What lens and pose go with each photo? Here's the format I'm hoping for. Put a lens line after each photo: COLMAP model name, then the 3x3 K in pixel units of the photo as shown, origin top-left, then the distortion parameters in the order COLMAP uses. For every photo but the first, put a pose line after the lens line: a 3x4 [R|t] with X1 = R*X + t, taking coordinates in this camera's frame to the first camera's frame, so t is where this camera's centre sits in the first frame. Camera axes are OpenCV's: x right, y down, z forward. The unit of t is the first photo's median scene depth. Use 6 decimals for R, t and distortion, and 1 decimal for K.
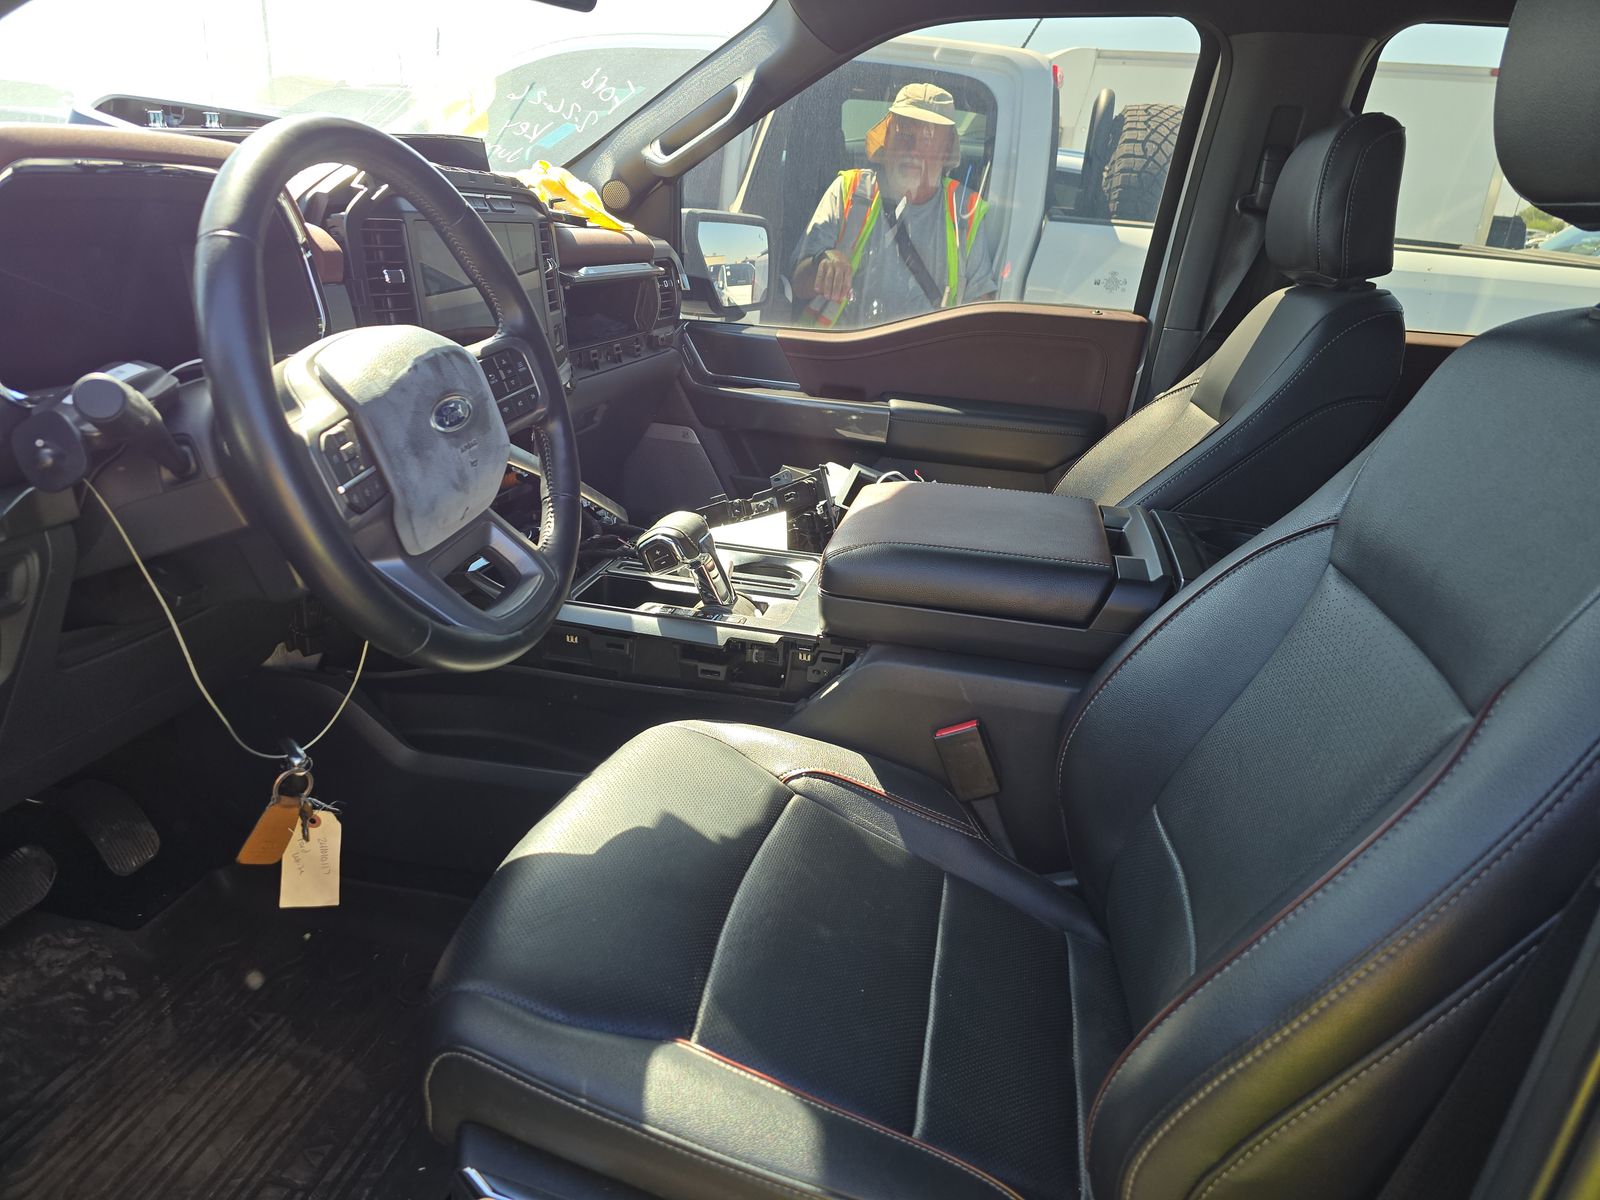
lens RADIAL K [[1085.5, 0, 800.0], [0, 1085.5, 600.0], [0, 0, 1]] dist [0.053413, -0.078723]
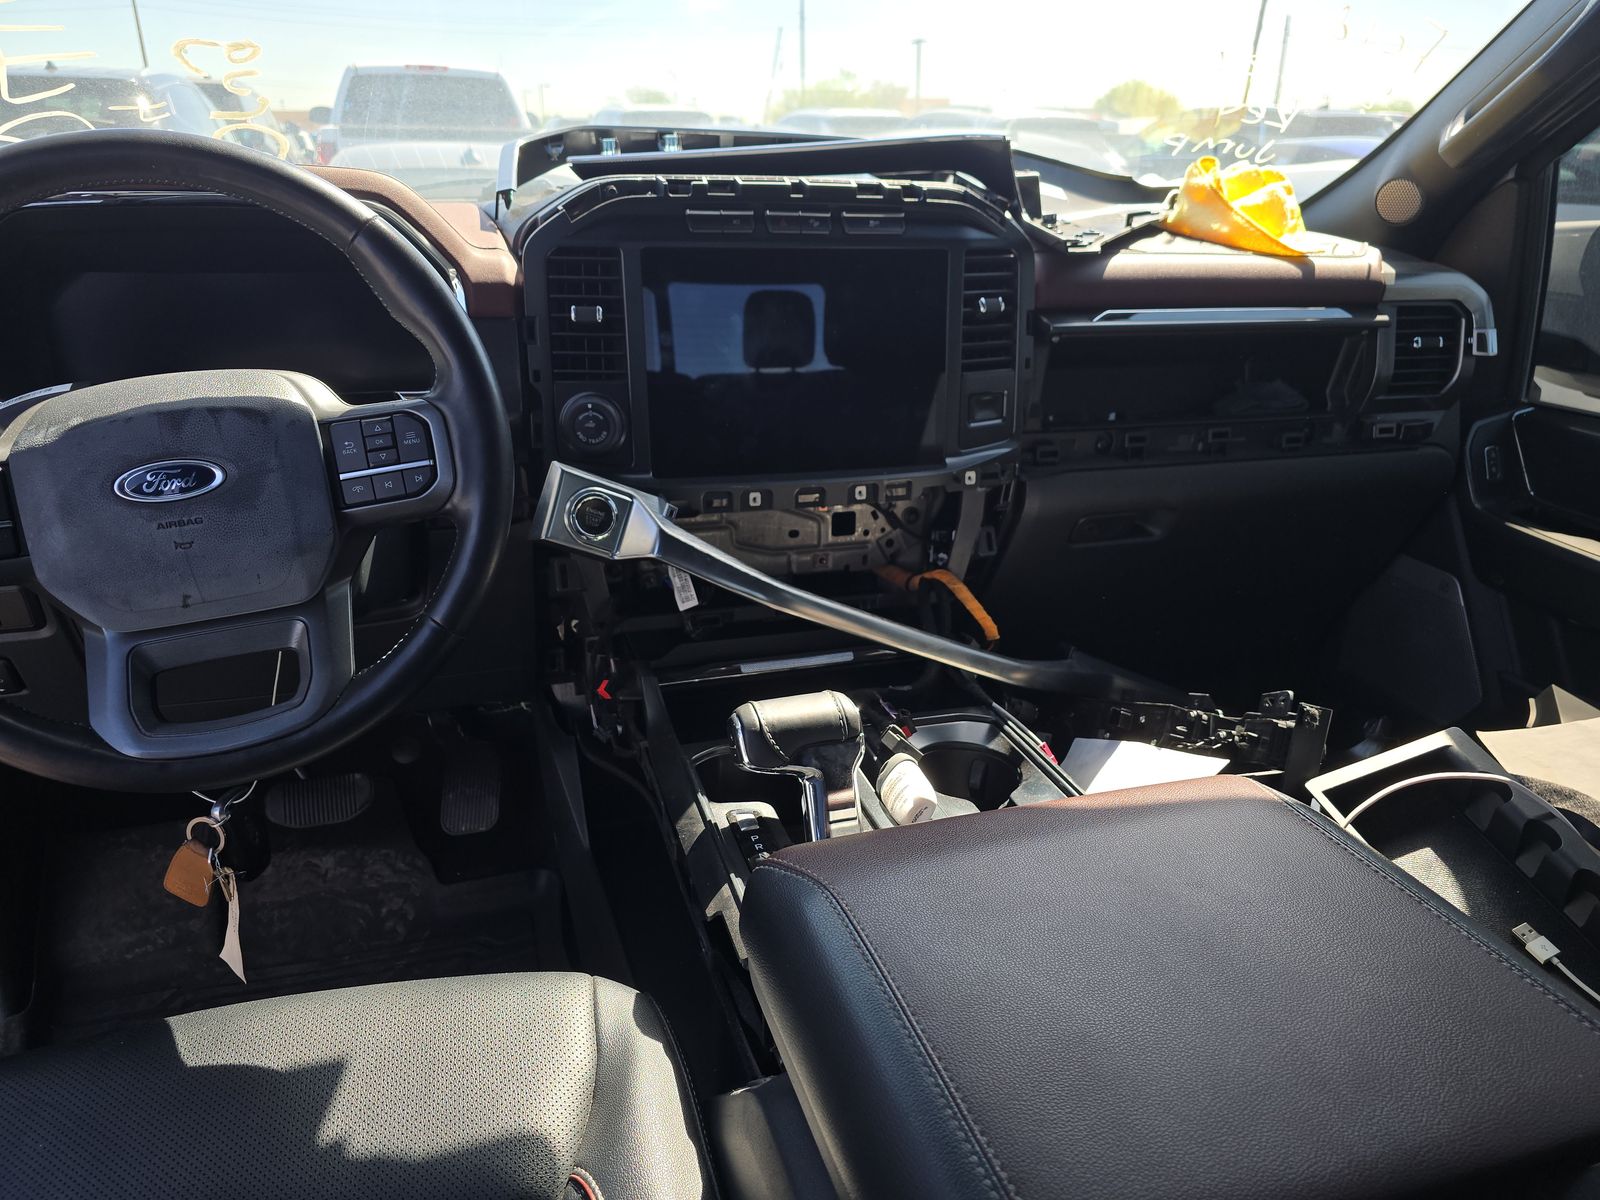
lens RADIAL K [[1085.5, 0, 800.0], [0, 1085.5, 600.0], [0, 0, 1]] dist [0.053413, -0.078723]
pose [[0.481187, 0.260760, -0.836937, 0.480475], [-0.280058, 0.950428, 0.135104, -0.255862], [0.830678, 0.169381, 0.530362, 0.757677]]
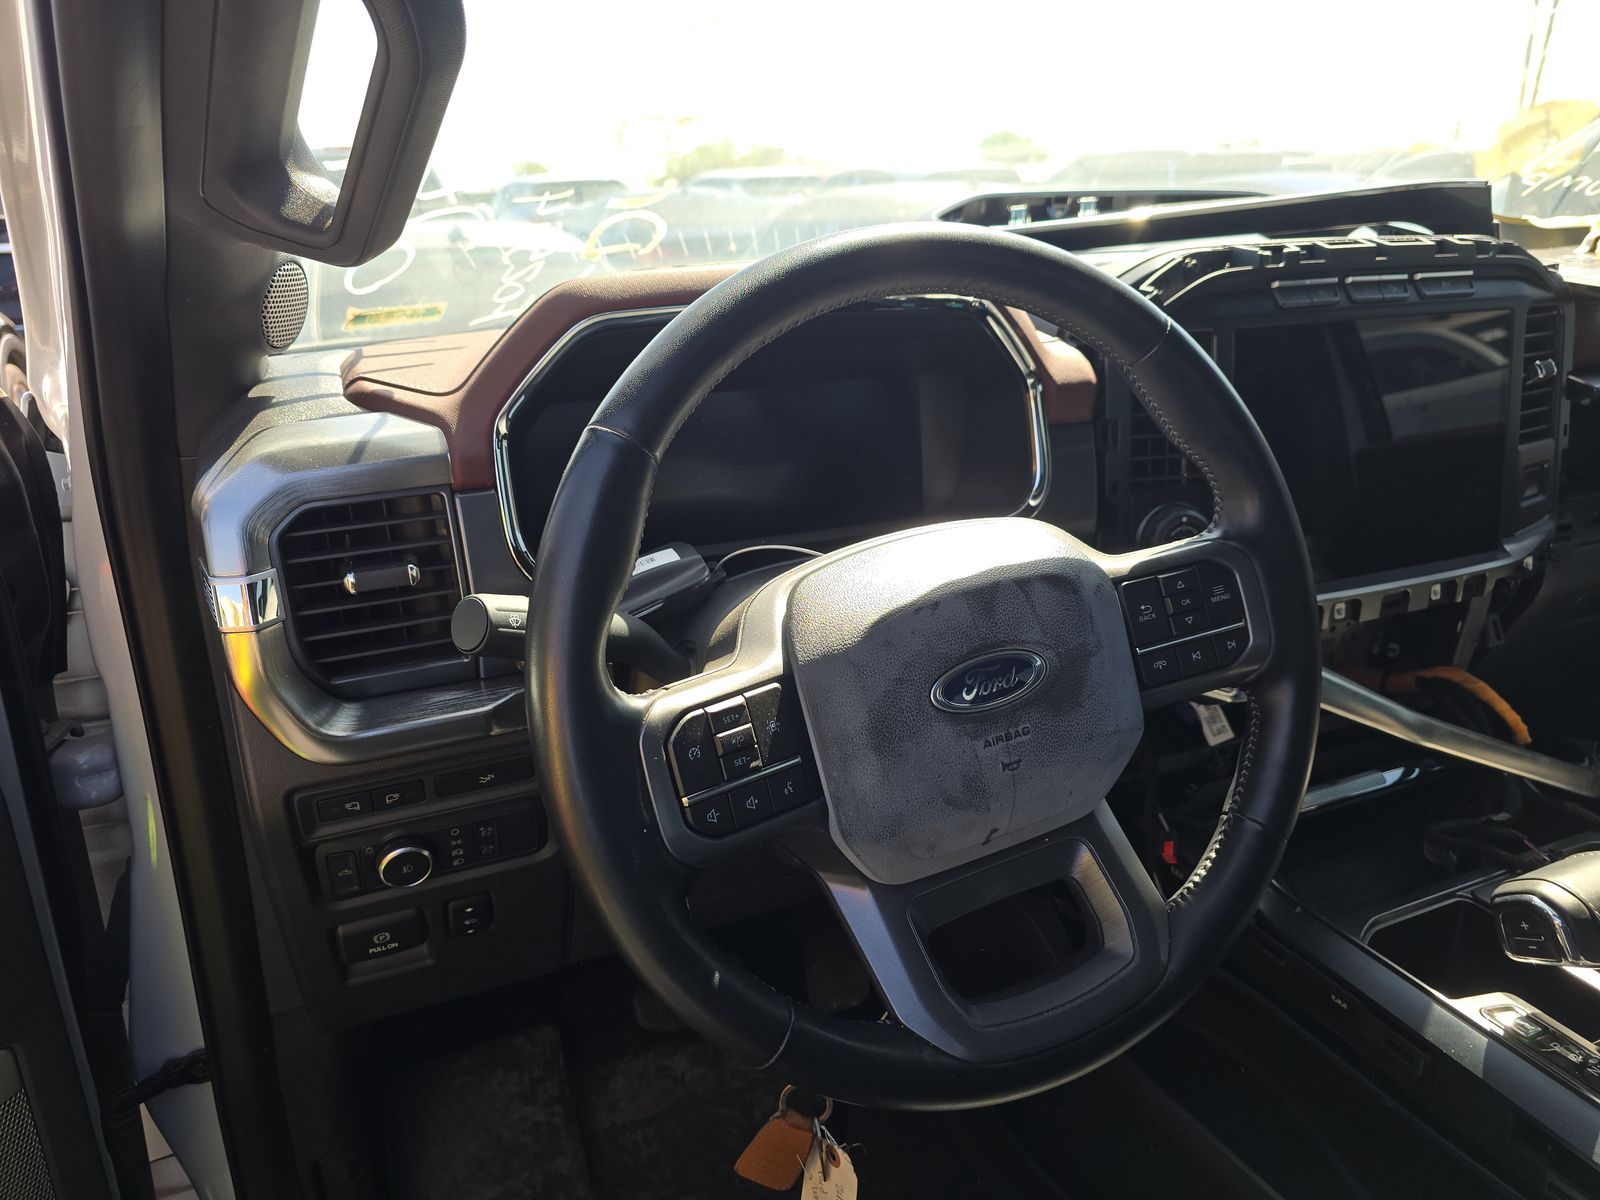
lens RADIAL K [[1099.8, 0, 800.0], [0, 1099.8, 600.0], [0, 0, 1]] dist [0.000371, -0.004129]
pose [[0.560222, 0.178854, -0.808803, 0.086569], [-0.210450, 0.975105, 0.069860, -0.183554], [0.801163, 0.131076, 0.583916, 0.429137]]
